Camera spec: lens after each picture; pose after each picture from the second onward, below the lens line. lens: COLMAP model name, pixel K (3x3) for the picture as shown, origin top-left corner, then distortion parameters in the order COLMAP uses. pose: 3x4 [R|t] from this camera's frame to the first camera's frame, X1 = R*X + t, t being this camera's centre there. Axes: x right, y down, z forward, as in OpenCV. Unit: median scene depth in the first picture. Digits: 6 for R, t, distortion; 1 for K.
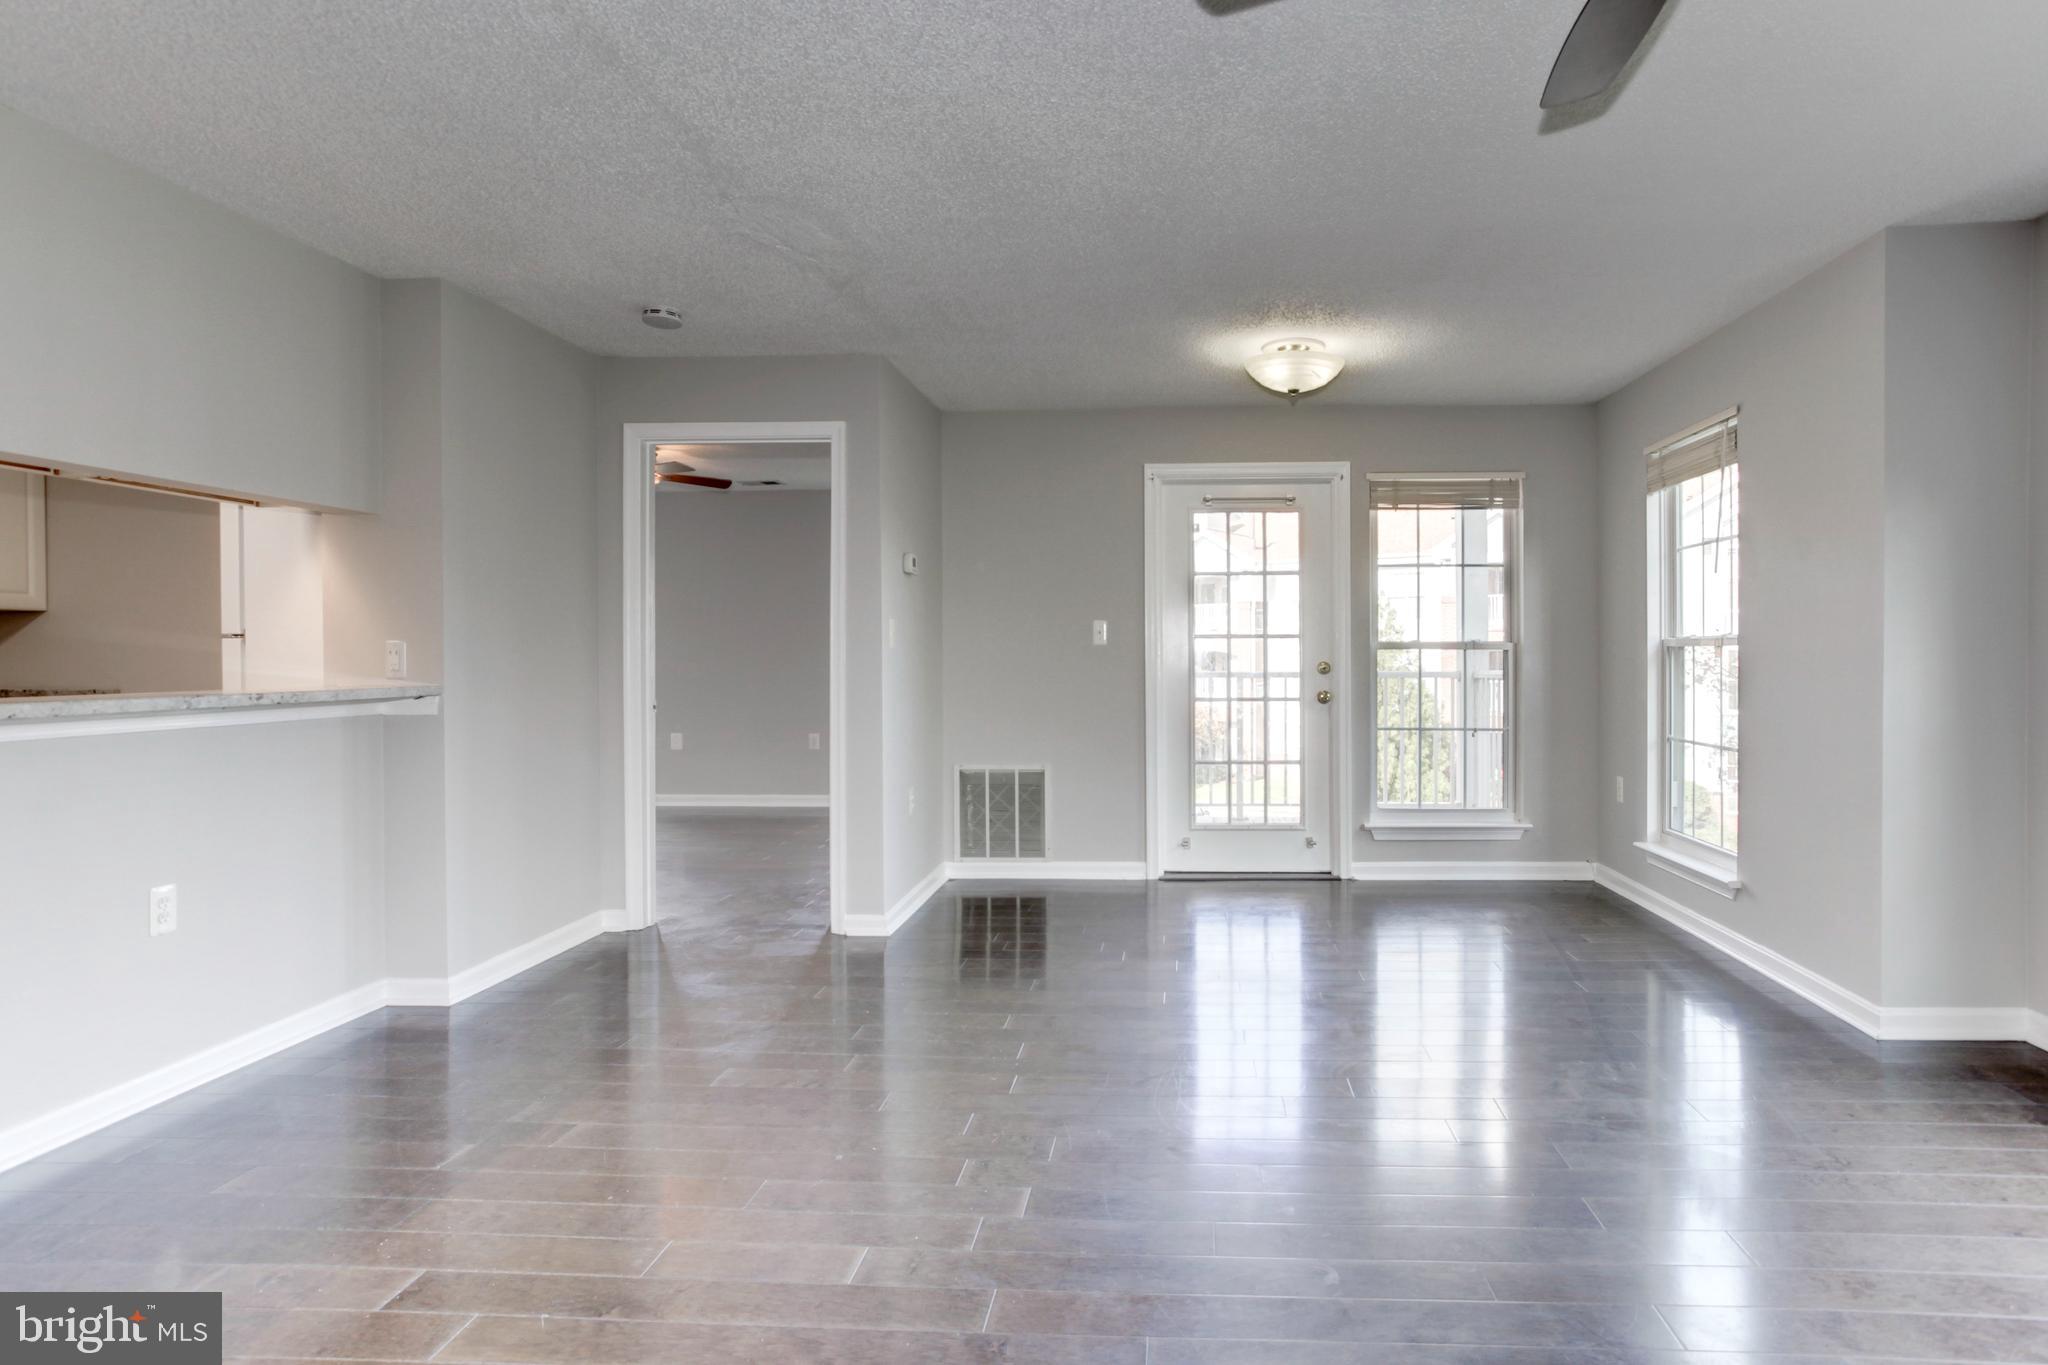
lens RADIAL K [[1049.4, 0, 1140.7], [0, 1049.4, 661.0], [0, 0, 1]] dist [-0.019931, 0.002277]
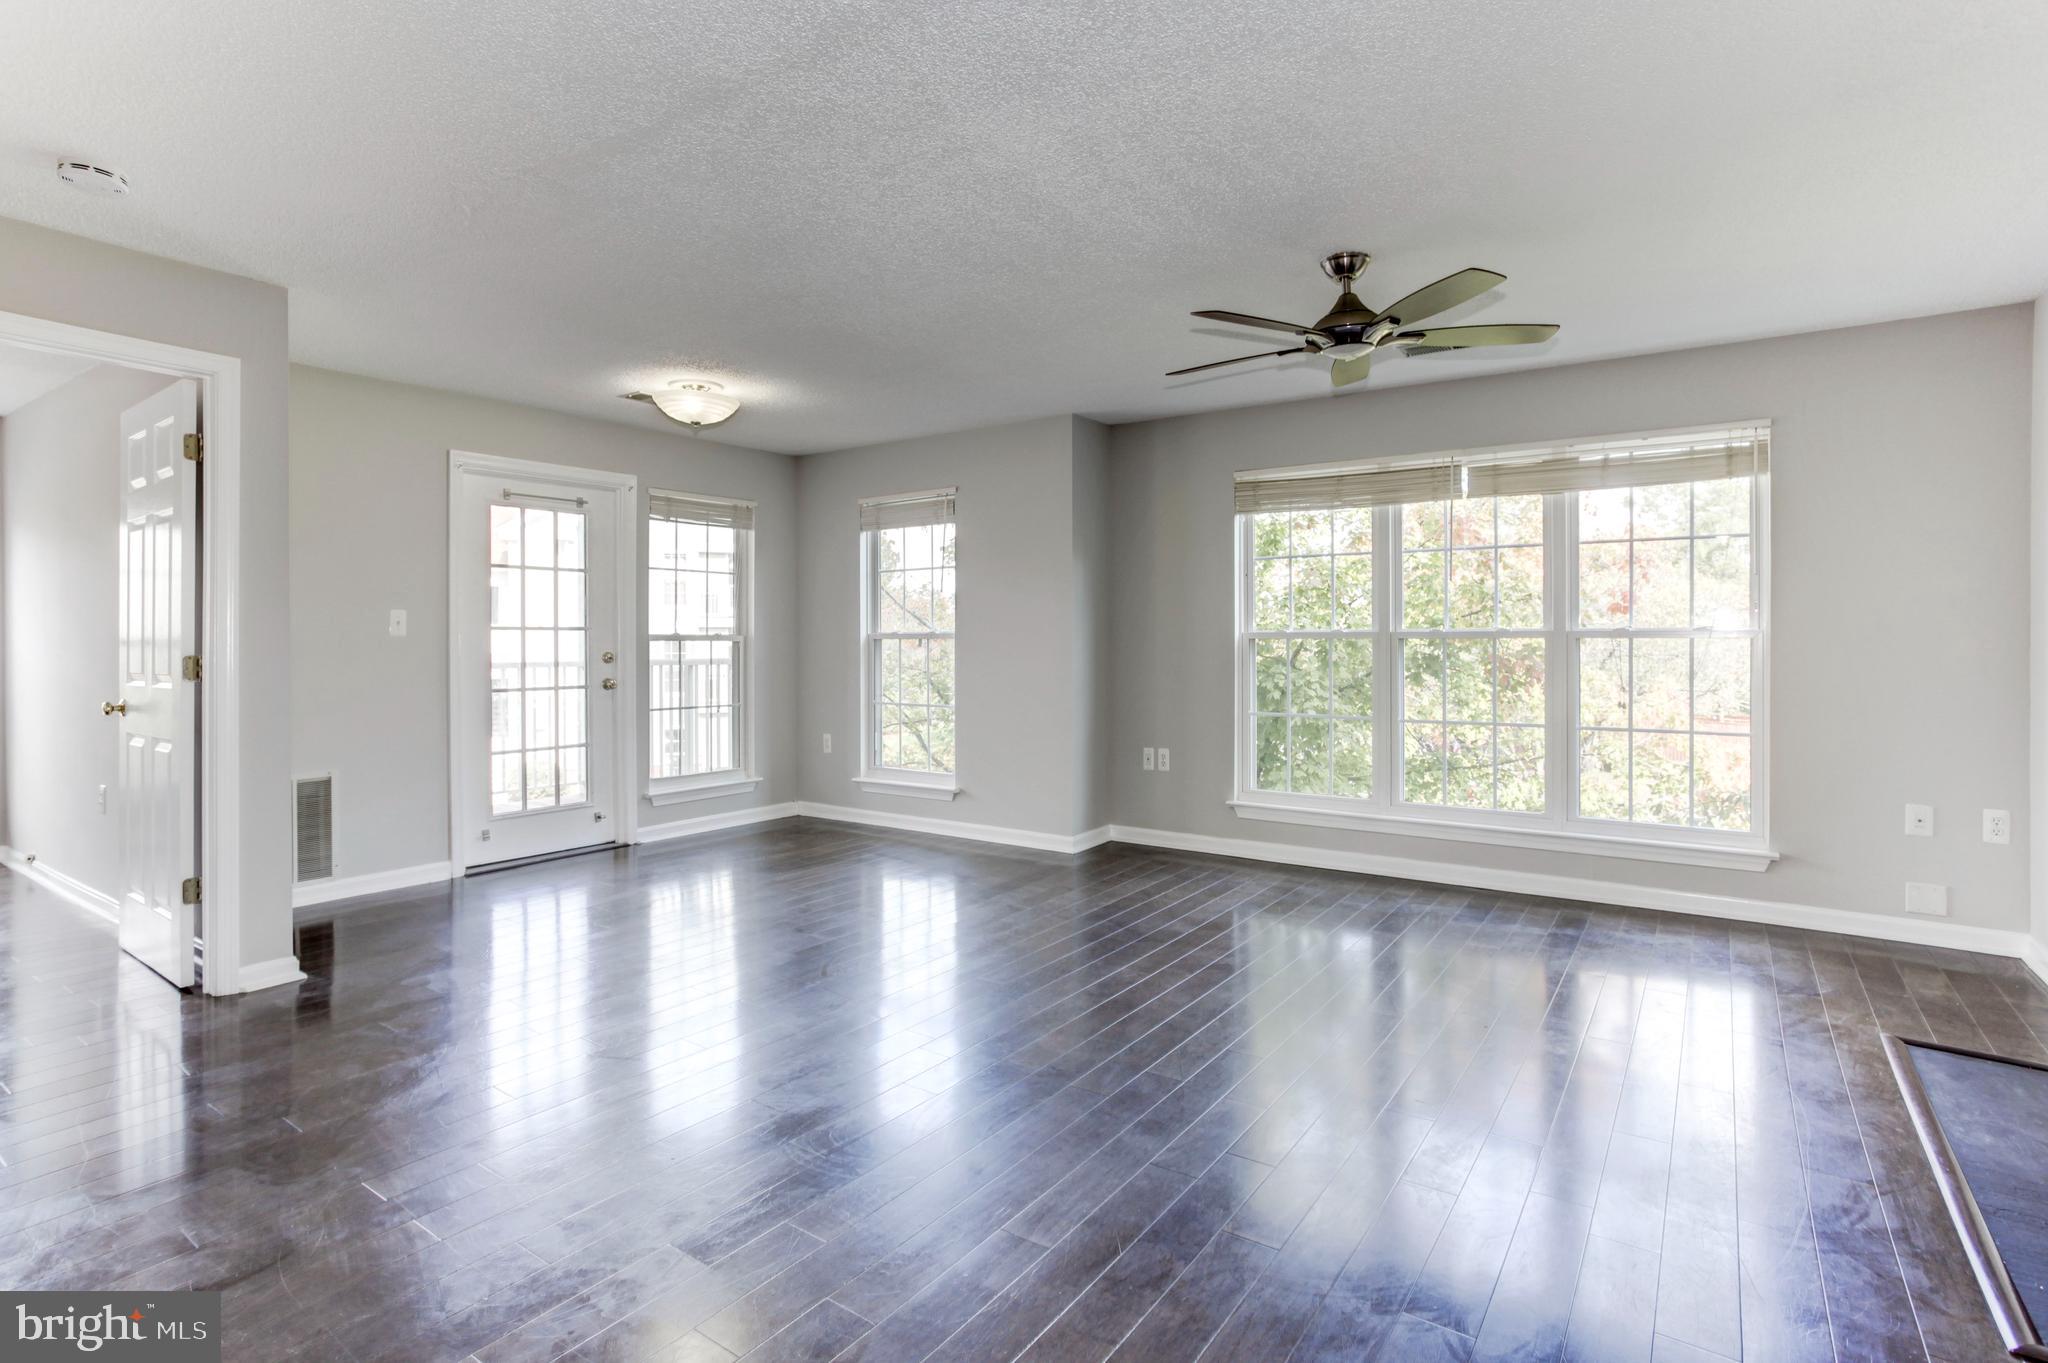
lens RADIAL K [[1012.8, 0, 1016.0], [0, 1012.8, 655.0], [0, 0, 1]] dist [-0.029322, 0.019878]
pose [[0.559626, -0.012123, 0.828656, -0.469073], [0.008571, 0.999924, 0.008841, -0.001811], [-0.828701, 0.002155, 0.559688, 0.048185]]
